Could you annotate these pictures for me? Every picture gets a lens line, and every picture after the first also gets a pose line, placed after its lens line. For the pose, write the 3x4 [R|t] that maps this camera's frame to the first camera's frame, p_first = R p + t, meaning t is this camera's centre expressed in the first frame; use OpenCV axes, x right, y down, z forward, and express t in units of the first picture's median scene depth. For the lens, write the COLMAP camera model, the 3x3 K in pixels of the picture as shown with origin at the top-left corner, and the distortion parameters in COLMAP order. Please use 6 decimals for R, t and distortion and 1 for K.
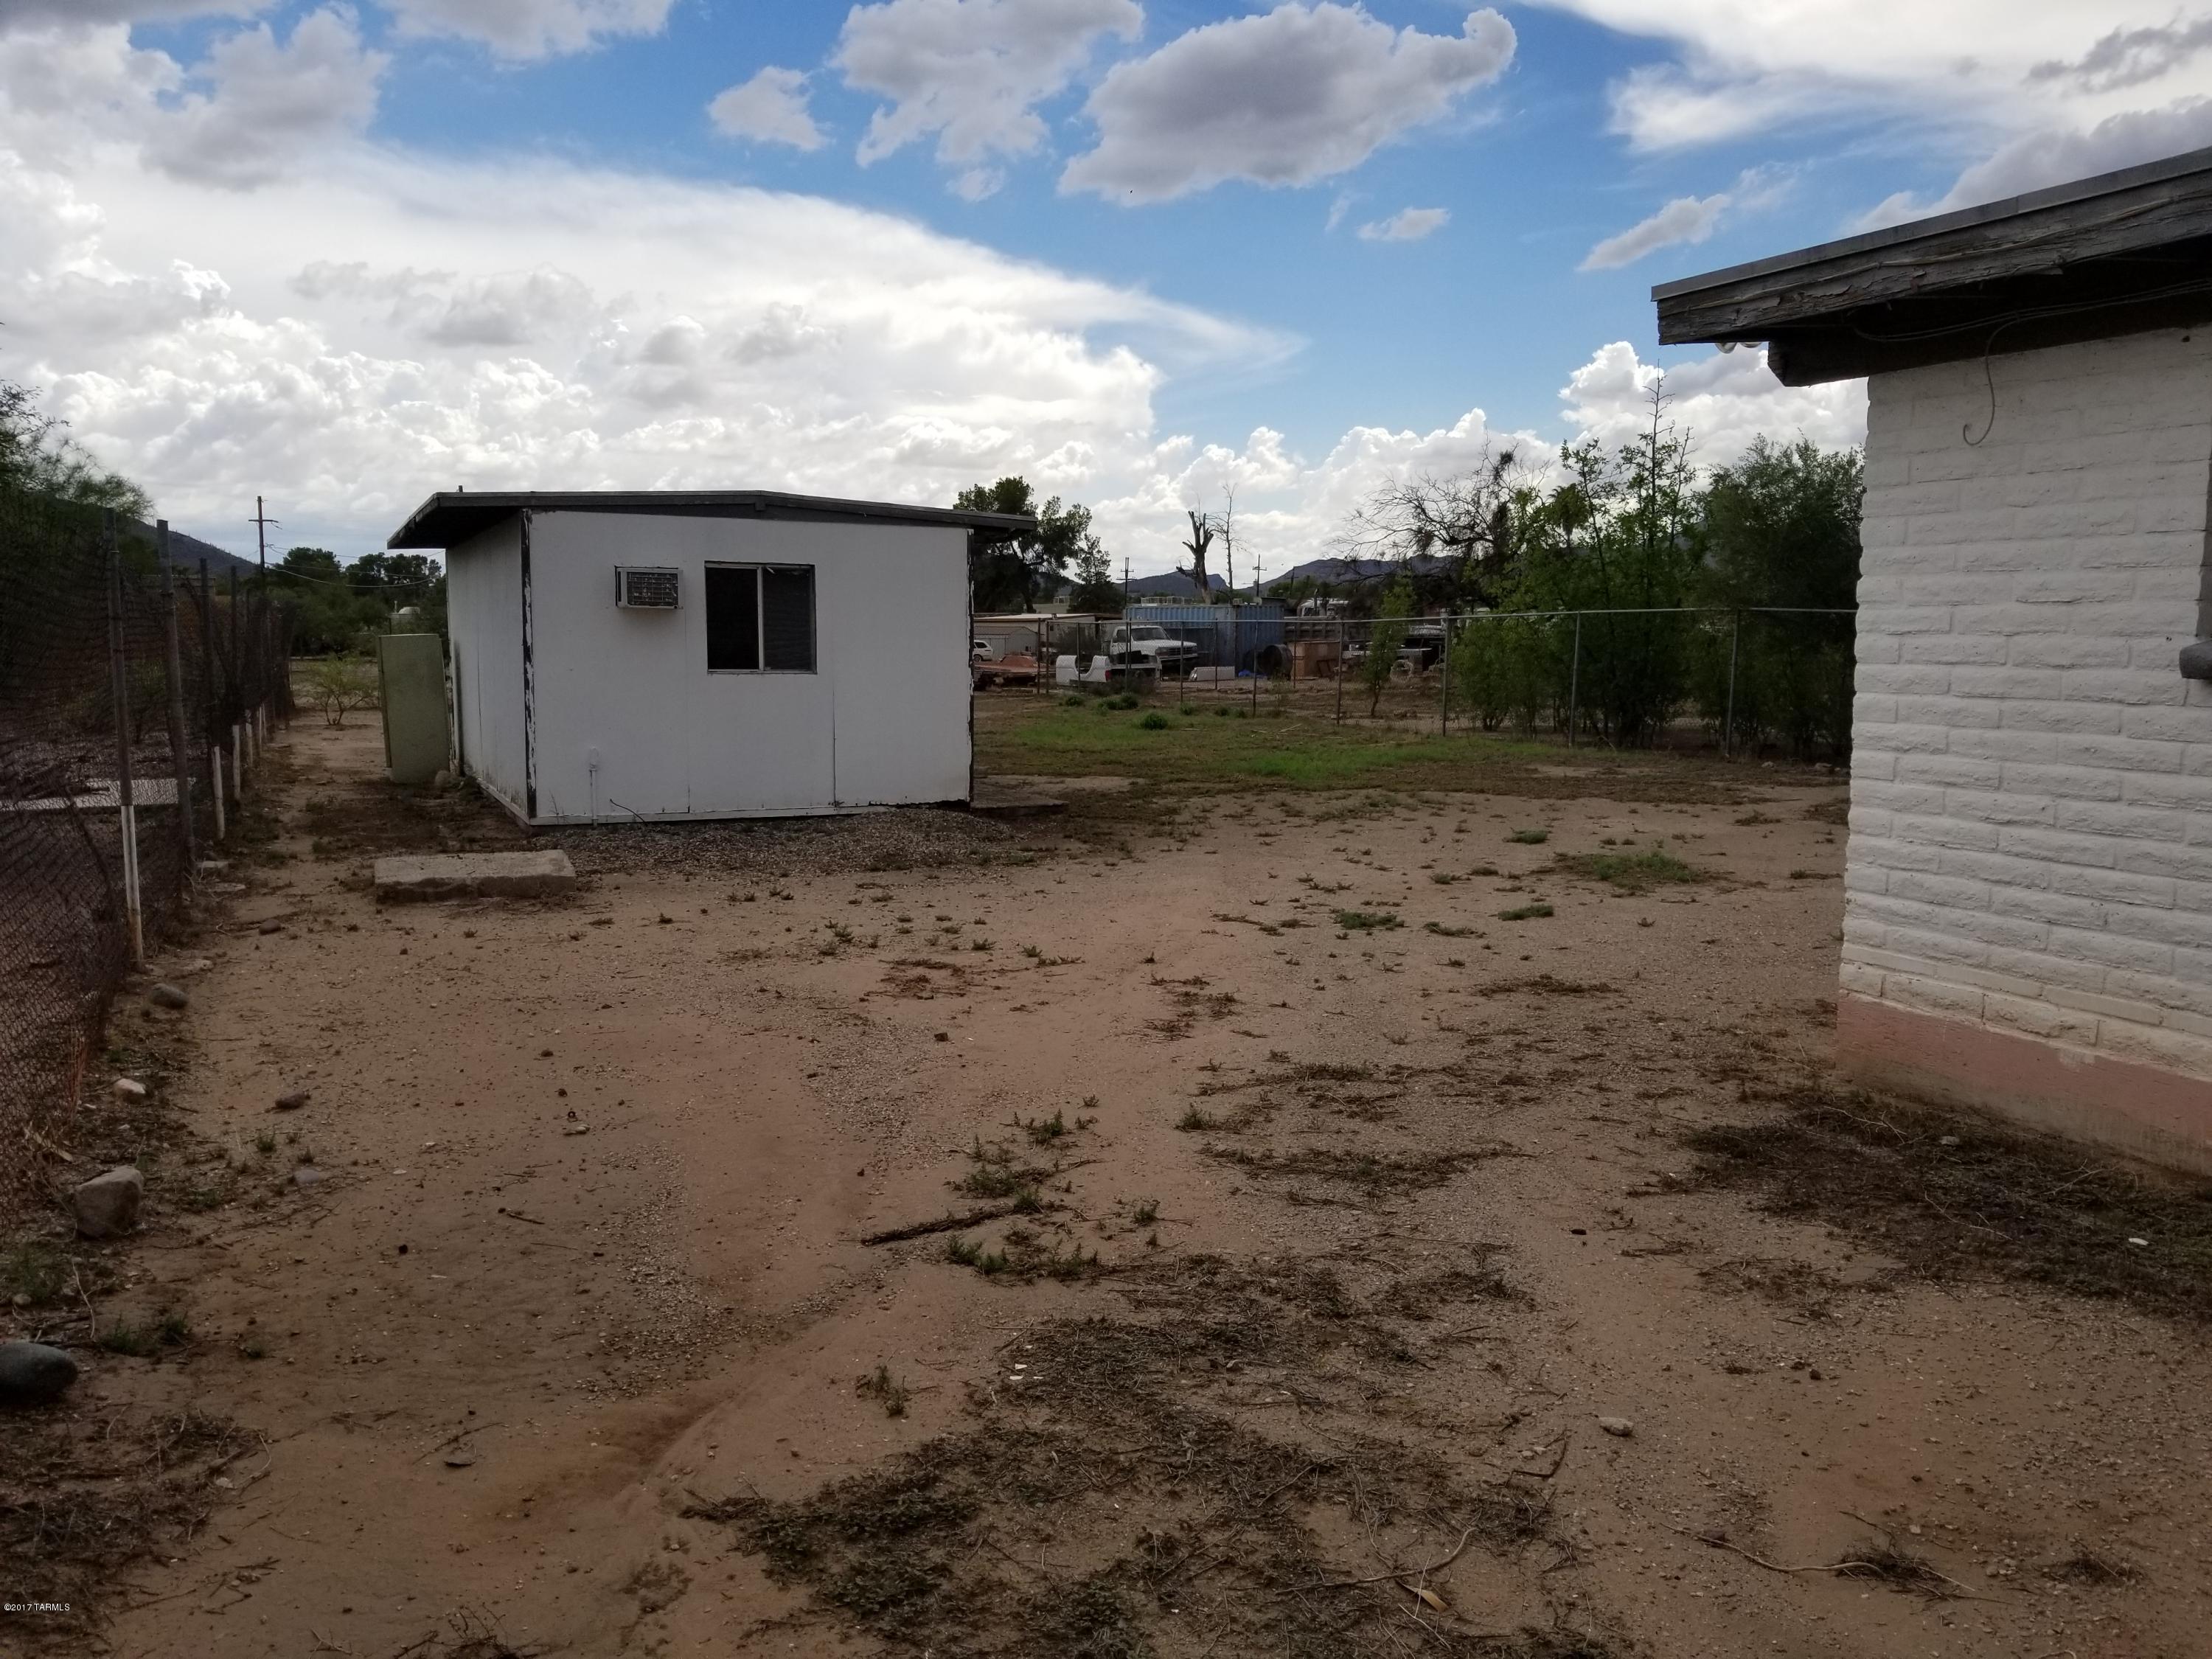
lens RADIAL K [[1719.7, 0, 1096.3], [0, 1719.7, 827.2], [0, 0, 1]] dist [0.074451, -0.132835]
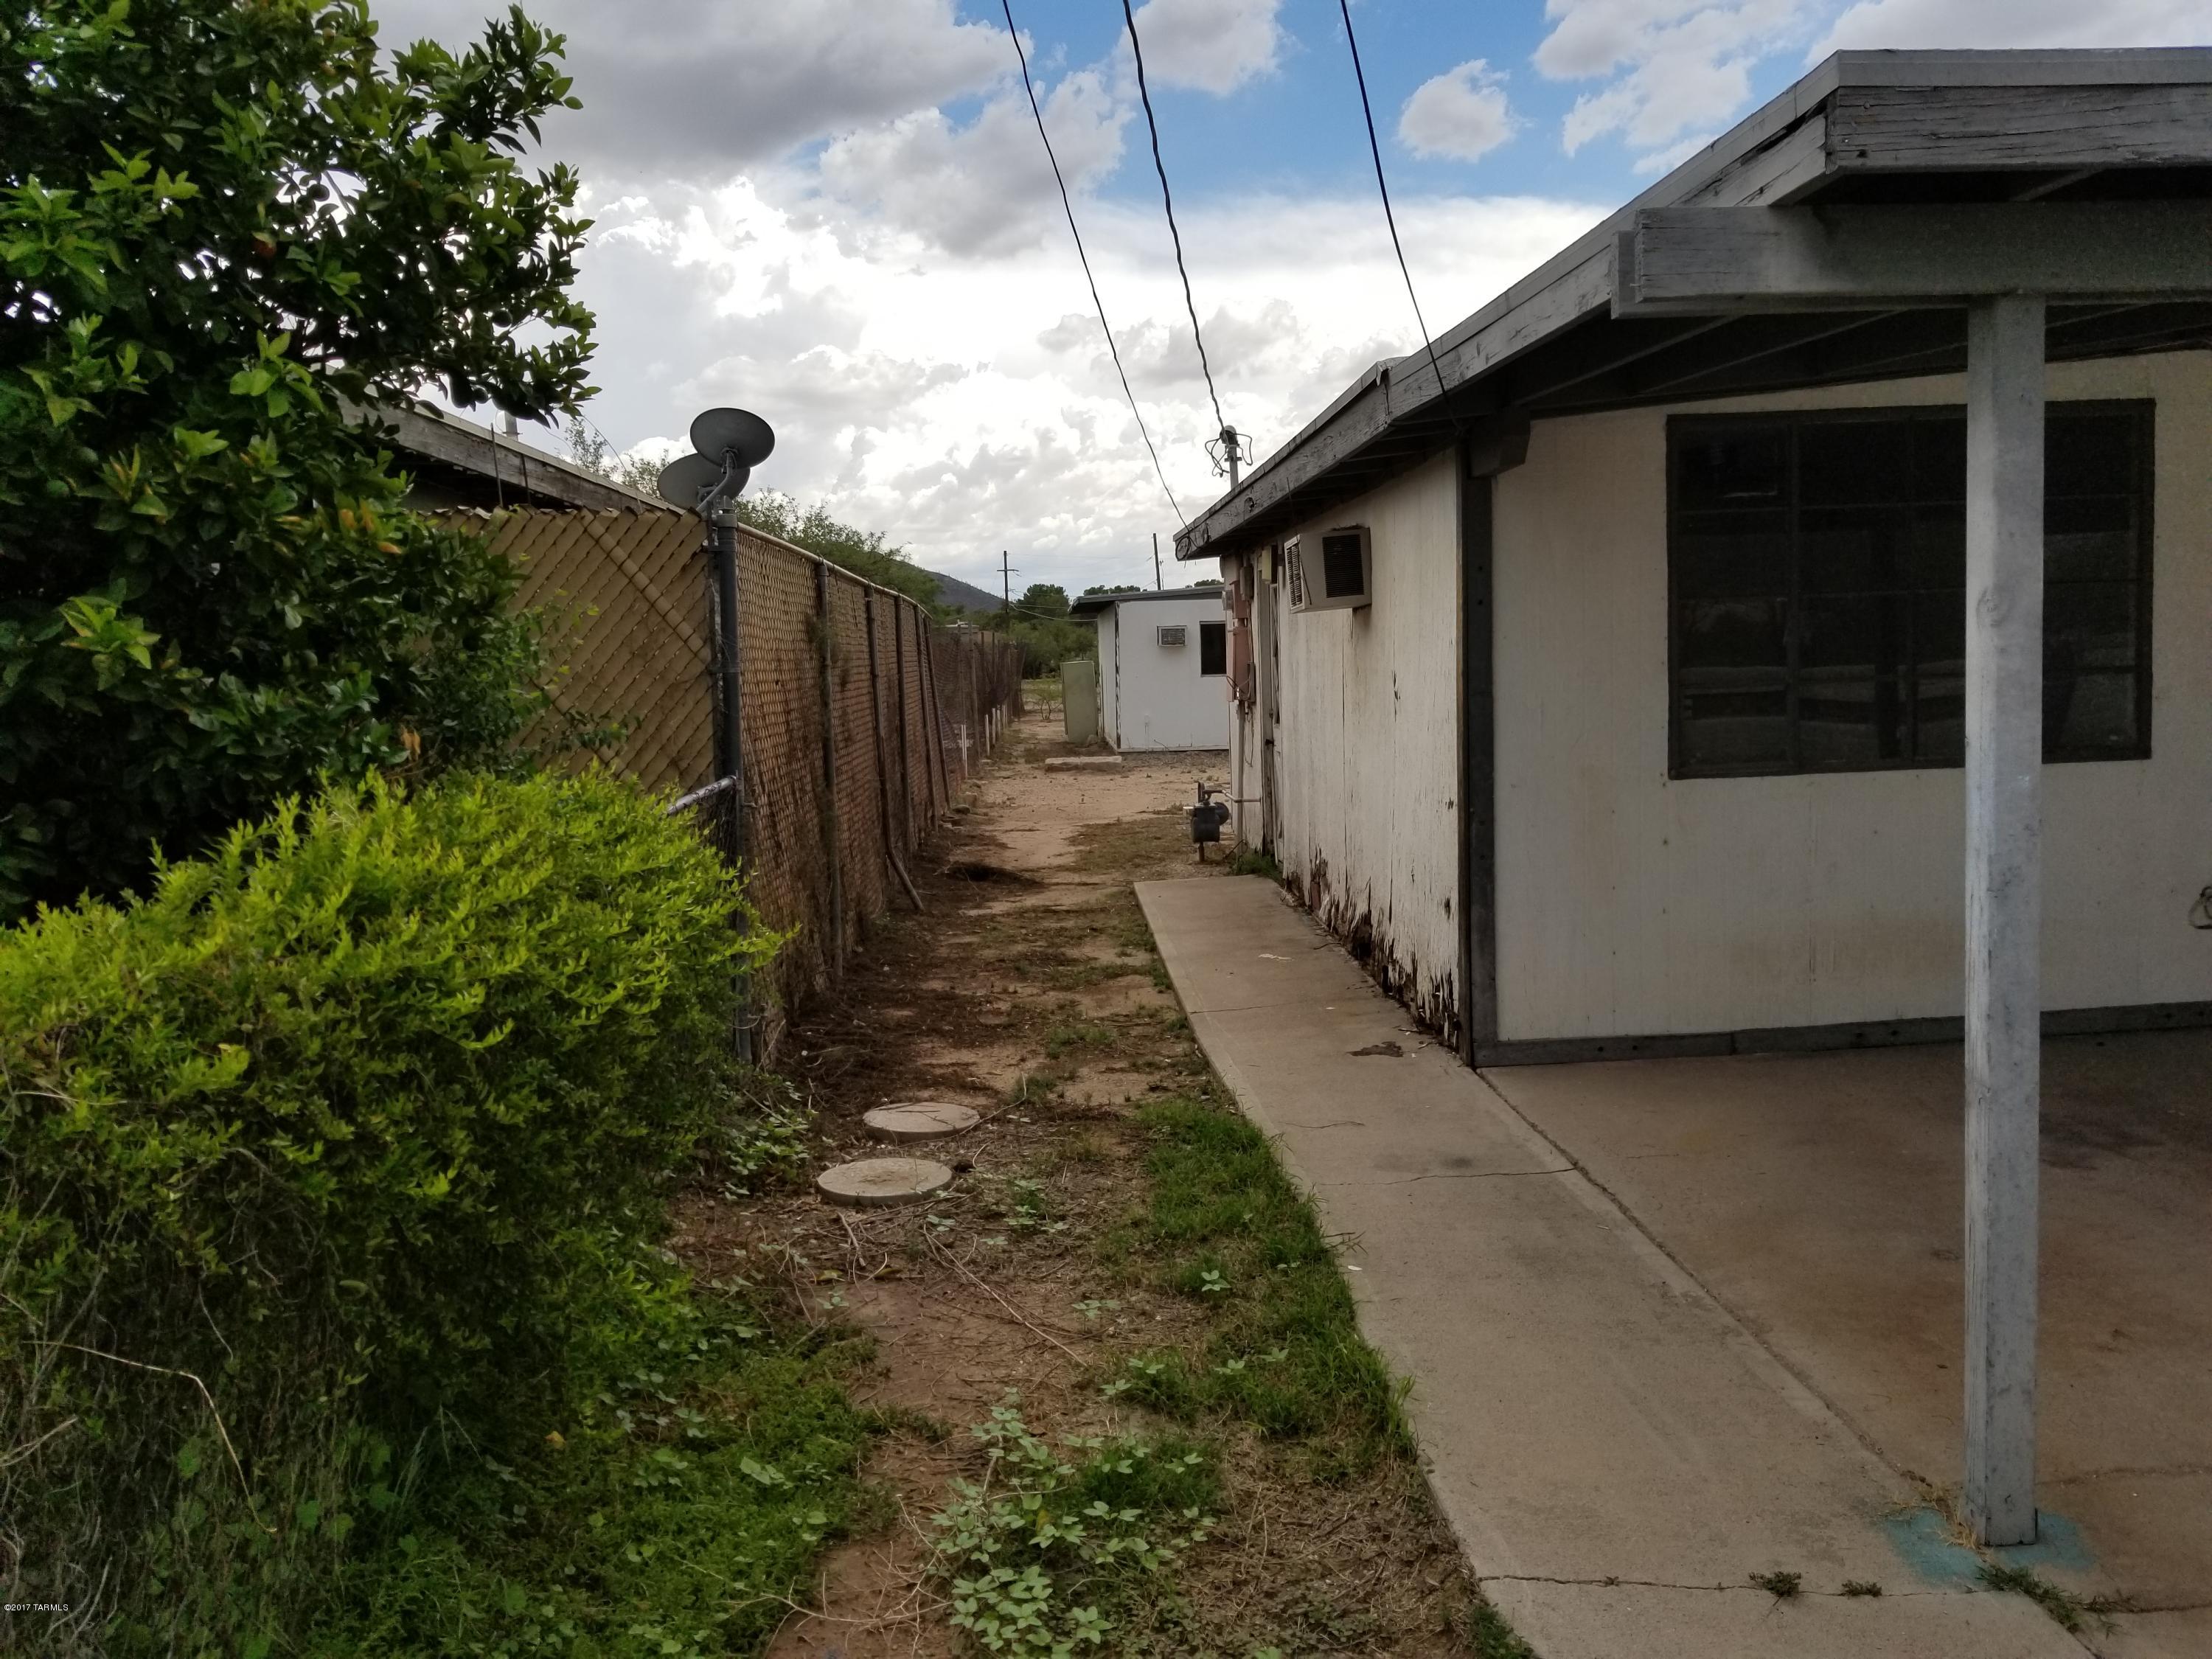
lens RADIAL K [[1719.7, 0, 1096.3], [0, 1719.7, 827.2], [0, 0, 1]] dist [0.074451, -0.132835]
pose [[0.923170, 0.004843, -0.384363, 0.254326], [-0.007127, 0.999964, -0.004519, 0.055950], [0.384327, 0.006911, 0.923171, -0.528760]]
